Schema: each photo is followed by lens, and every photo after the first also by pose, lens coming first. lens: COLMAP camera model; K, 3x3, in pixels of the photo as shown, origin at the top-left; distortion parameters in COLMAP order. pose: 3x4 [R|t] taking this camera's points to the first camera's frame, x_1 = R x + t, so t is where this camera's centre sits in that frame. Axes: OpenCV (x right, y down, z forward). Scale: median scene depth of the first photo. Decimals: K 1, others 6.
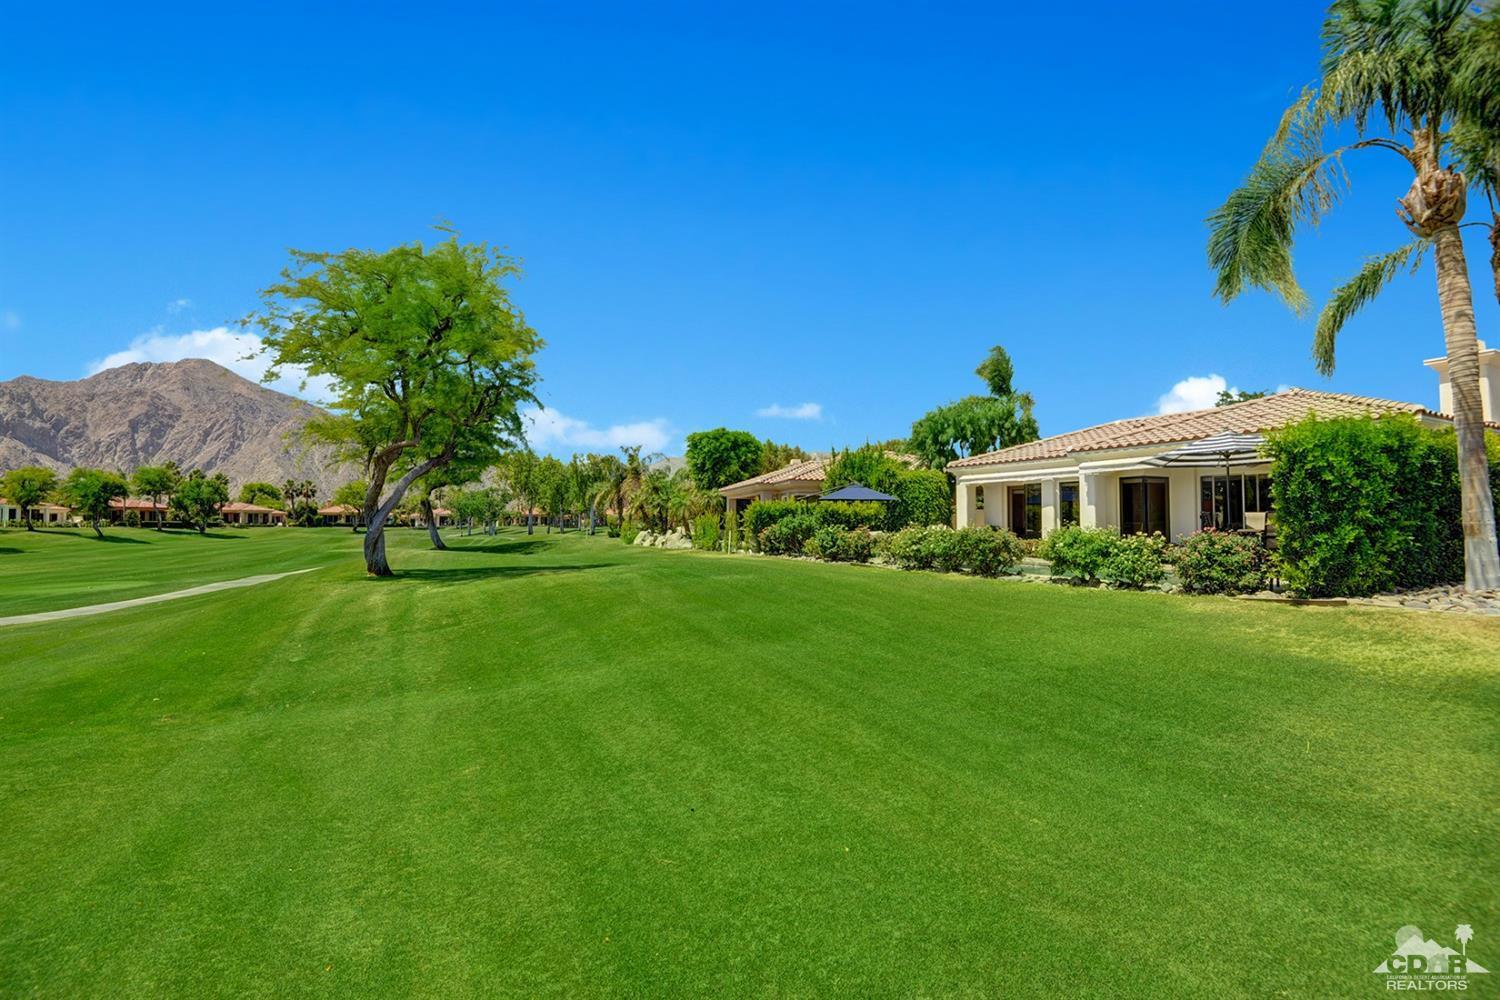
lens RADIAL K [[694.1, 0, 748.0], [0, 694.1, 494.7], [0, 0, 1]] dist [-0.015916, -0.017401]
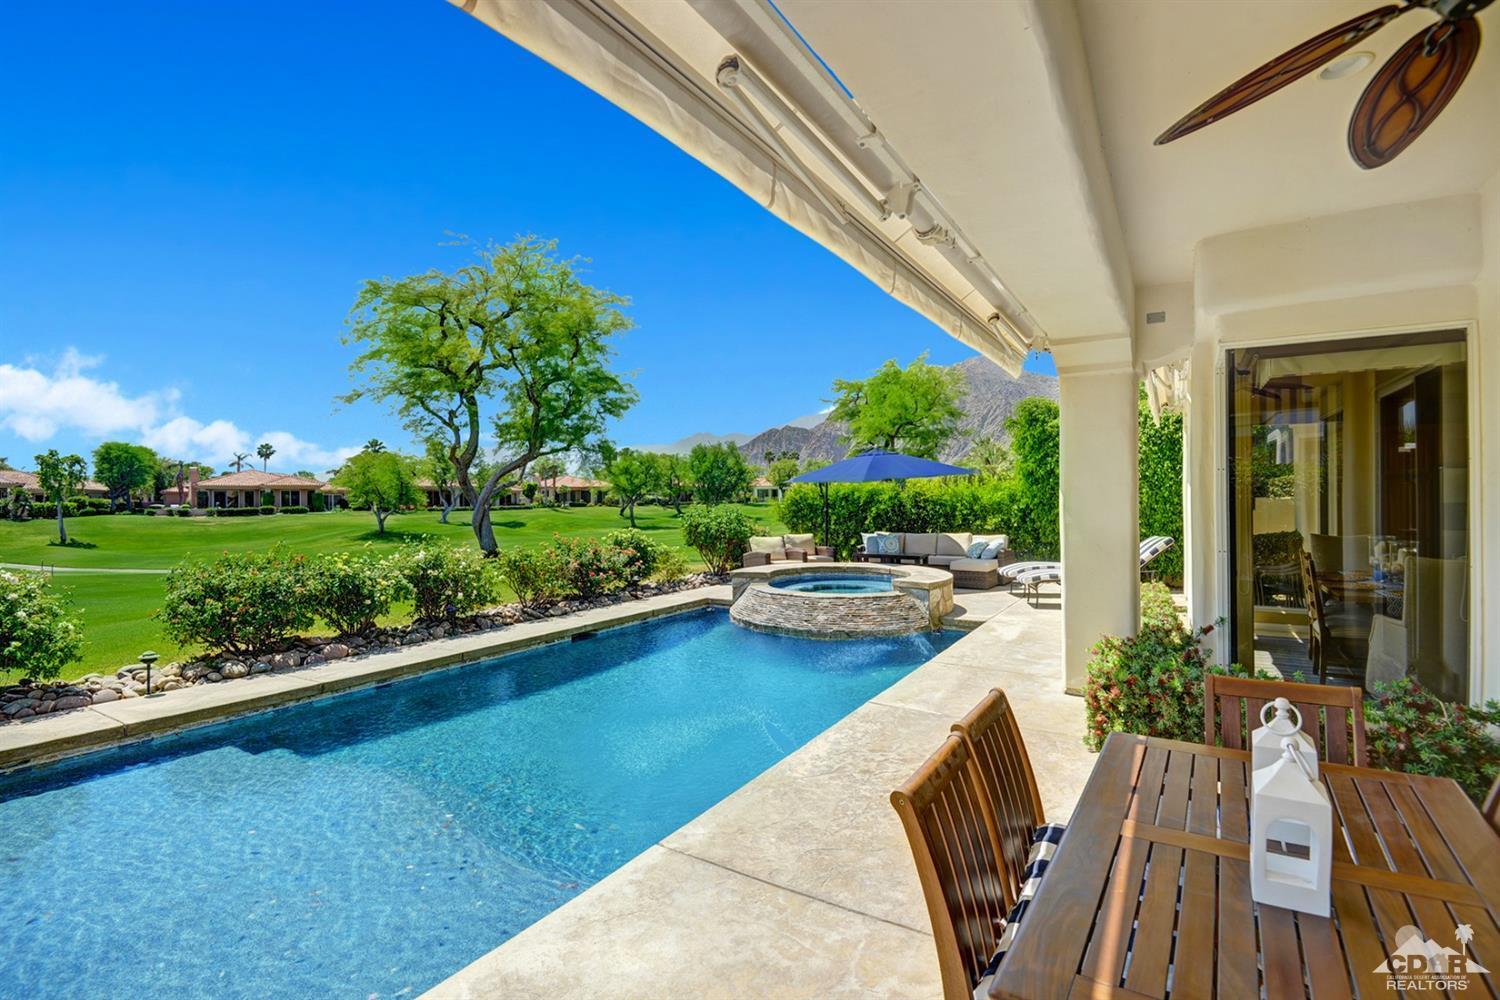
lens RADIAL K [[693.4, 0, 744.4], [0, 693.4, 492.5], [0, 0, 1]] dist [-0.014558, -0.016782]
pose [[0.516357, -0.011293, -0.856299, 0.288921], [0.046786, 0.998792, 0.015040, 0.003116], [0.855094, -0.047829, 0.516262, 0.330603]]
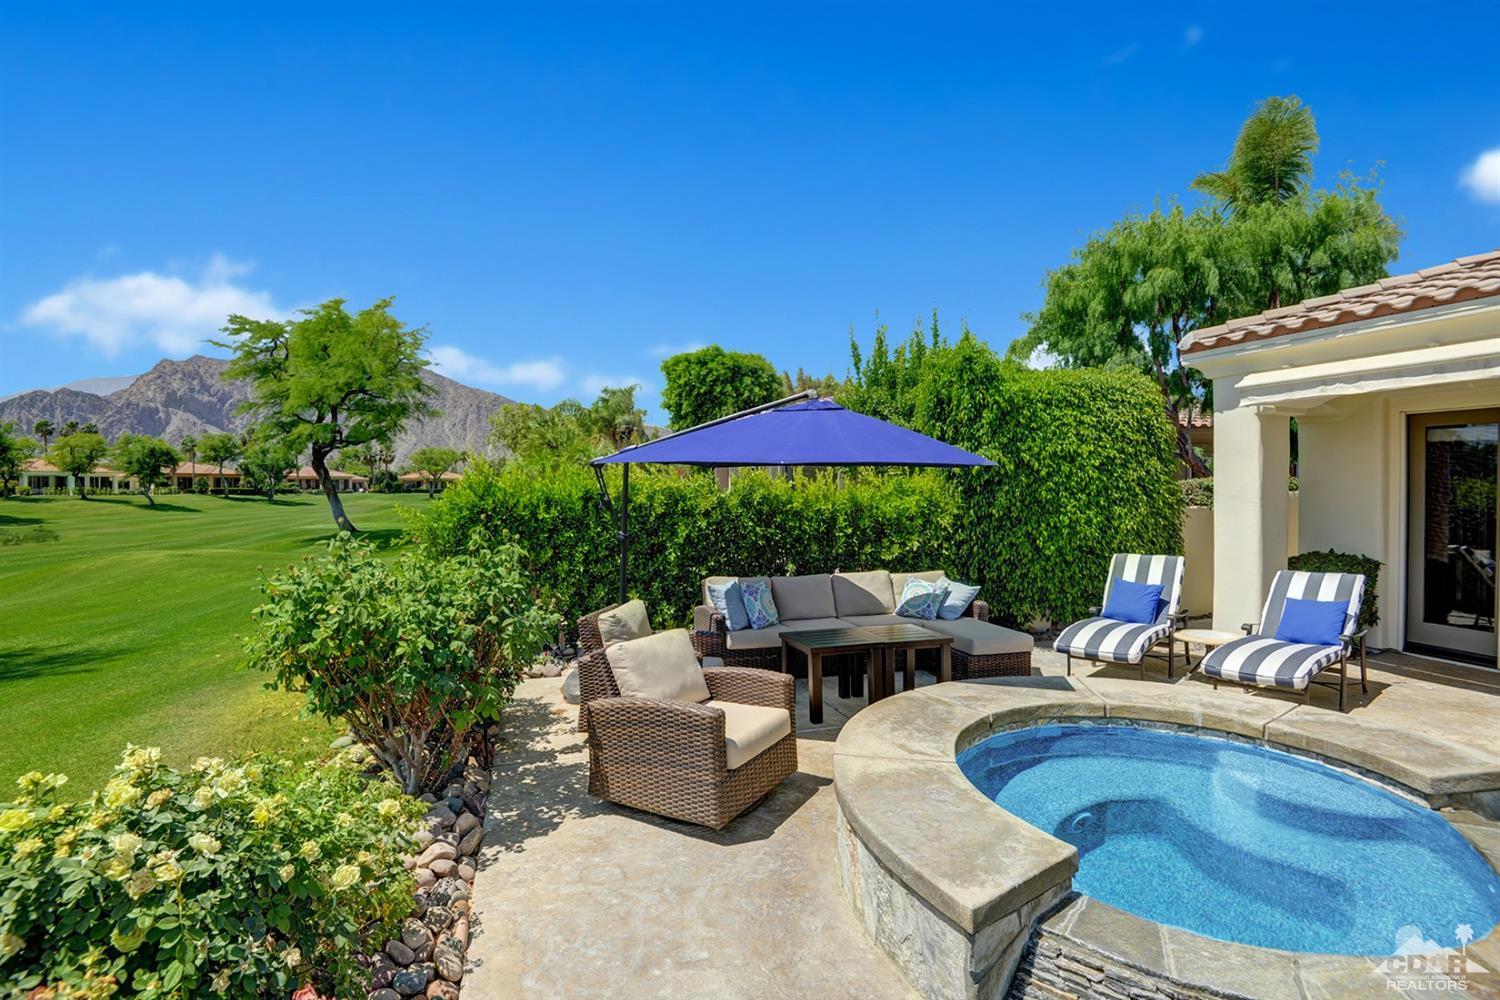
lens RADIAL K [[685.8, 0, 740.0], [0, 685.8, 498.4], [0, 0, 1]] dist [0.010575, -0.037463]
pose [[0.985069, 0.004650, -0.172094, 0.089420], [0.005313, 0.998338, 0.057387, 0.002789], [0.172075, -0.057444, 0.983407, 0.396963]]
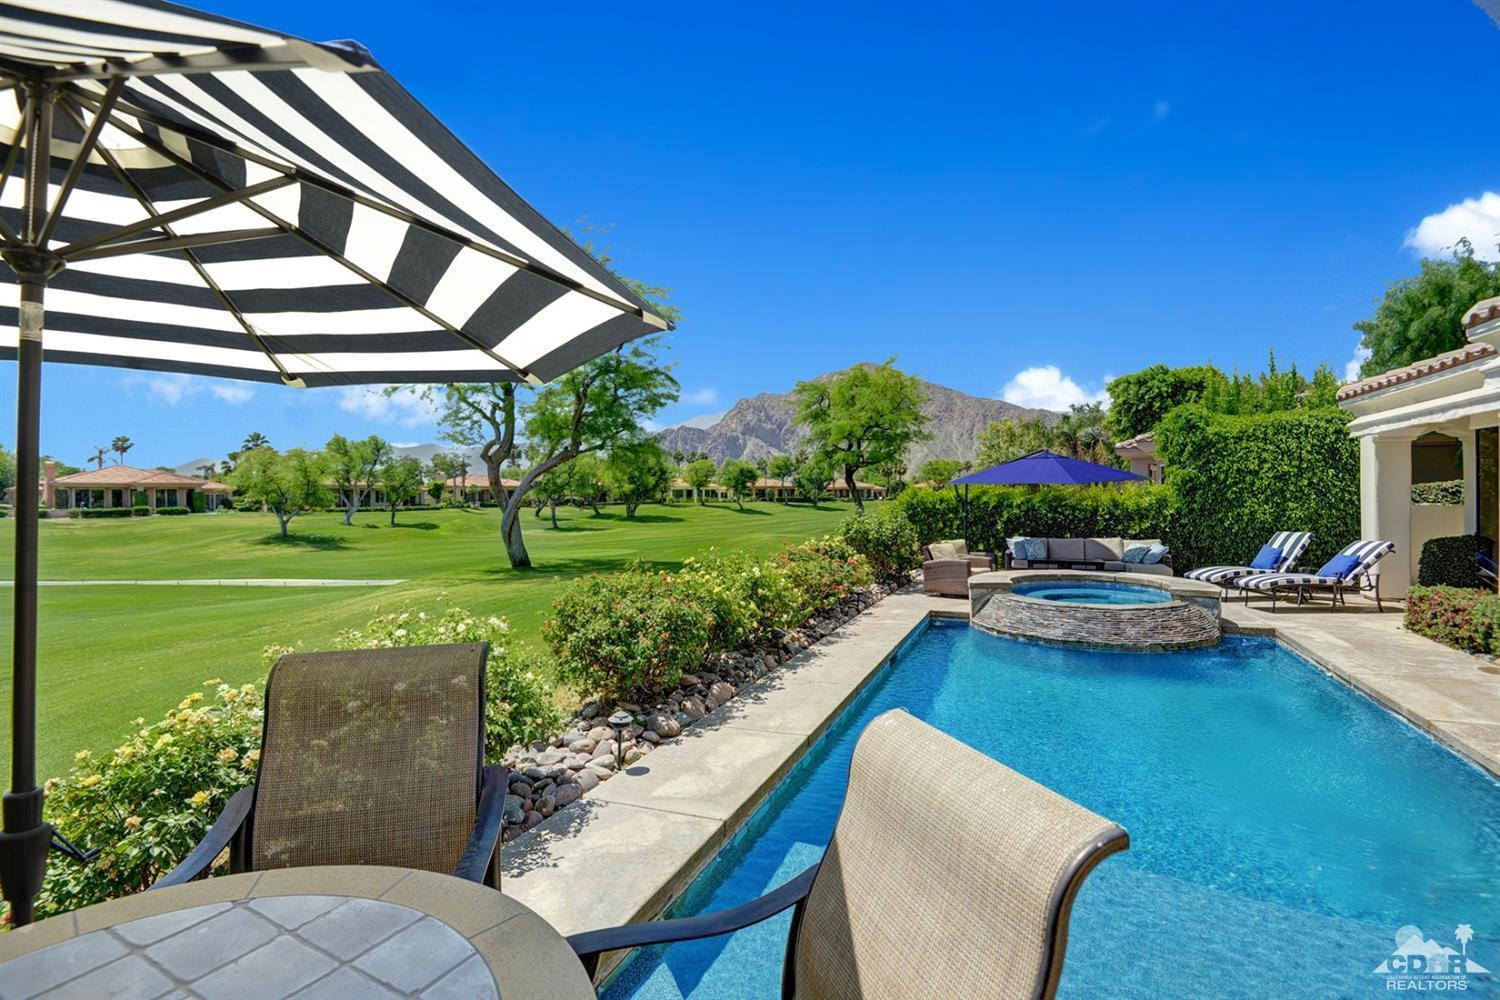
lens RADIAL K [[693.4, 0, 744.4], [0, 693.4, 492.5], [0, 0, 1]] dist [-0.014558, -0.016782]
pose [[0.642181, -0.009240, -0.766498, 0.212845], [0.039933, 0.998973, 0.021413, -0.002707], [0.765512, -0.044360, 0.641890, 0.255479]]
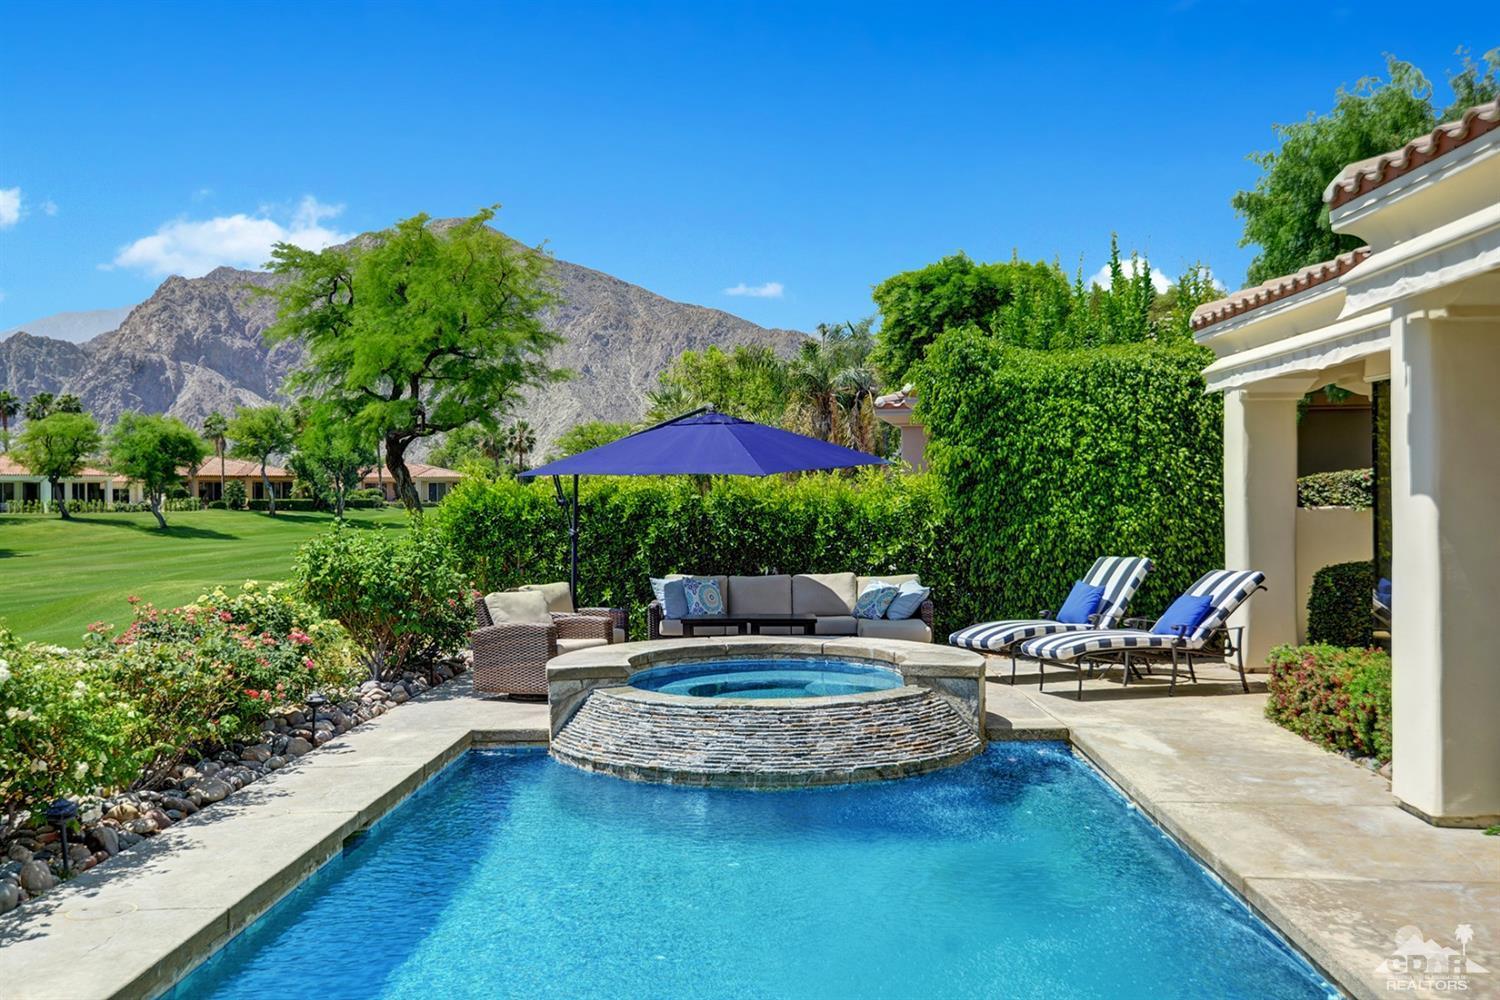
lens RADIAL K [[1426.8, 0, 750.0], [0, 1426.8, 500.0], [0, 0, 1]] dist [0.121916, -0.225001]
pose [[0.878418, -0.005601, -0.477861, 0.225594], [0.029179, 0.998694, 0.041932, -0.001769], [0.477002, -0.050777, 0.877434, 0.267861]]
